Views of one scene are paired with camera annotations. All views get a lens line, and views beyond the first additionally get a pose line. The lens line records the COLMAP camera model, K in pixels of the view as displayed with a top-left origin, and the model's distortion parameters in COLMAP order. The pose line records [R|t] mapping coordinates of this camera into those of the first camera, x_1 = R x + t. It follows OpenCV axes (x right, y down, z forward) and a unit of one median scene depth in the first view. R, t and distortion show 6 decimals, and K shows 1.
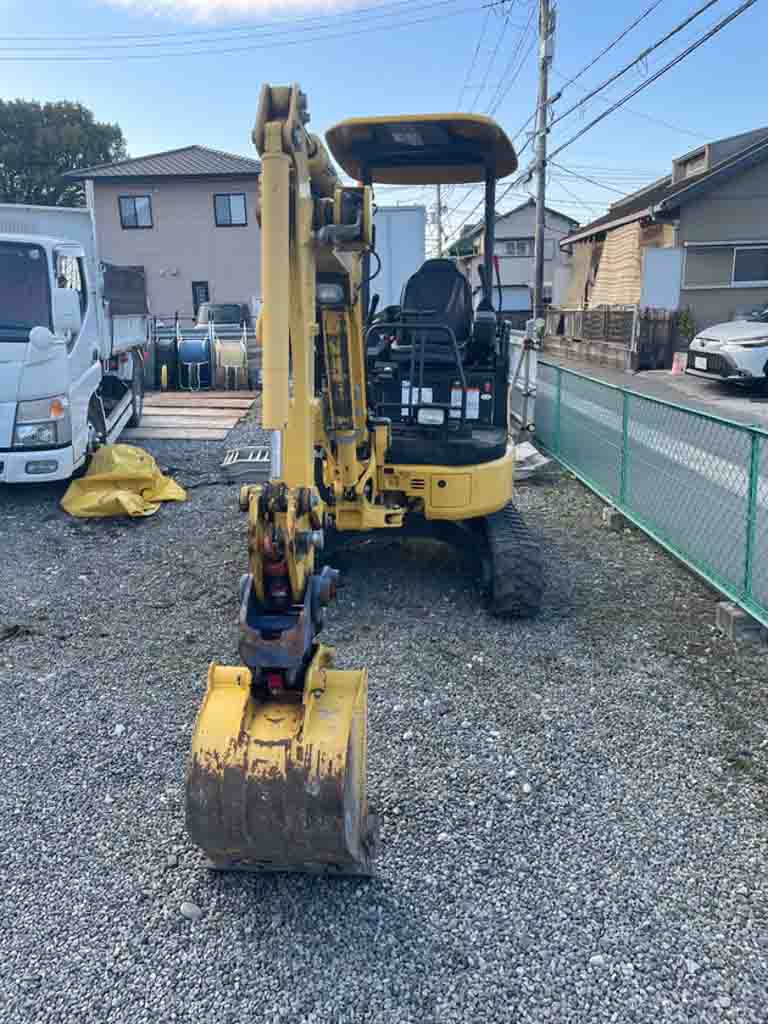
lens RADIAL K [[772.0, 0, 384.2], [0, 772.0, 501.4], [0, 0, 1]] dist [0.078710, -0.099678]
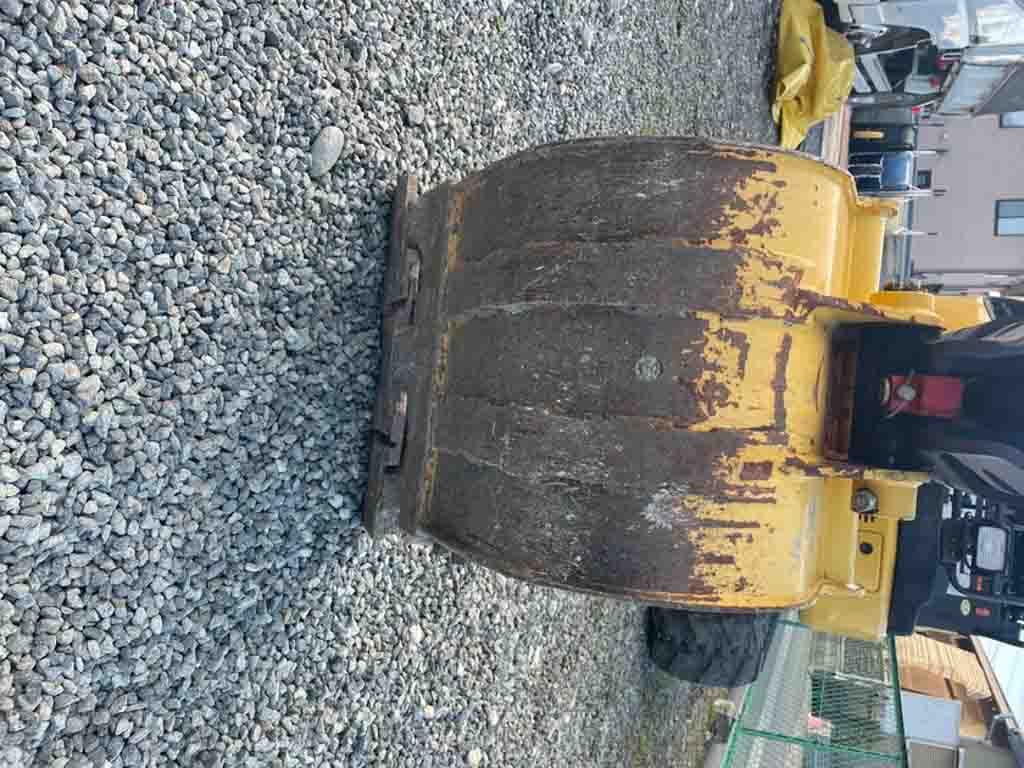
lens RADIAL K [[772.0, 0, 512.0], [0, 772.0, 384.0], [0, 0, 1]] dist [0.078710, -0.099678]
pose [[-0.063337, 0.997251, 0.038451, -0.139742], [-0.984291, -0.068783, 0.162605, 0.344553], [0.164803, -0.027548, 0.985942, 0.586266]]
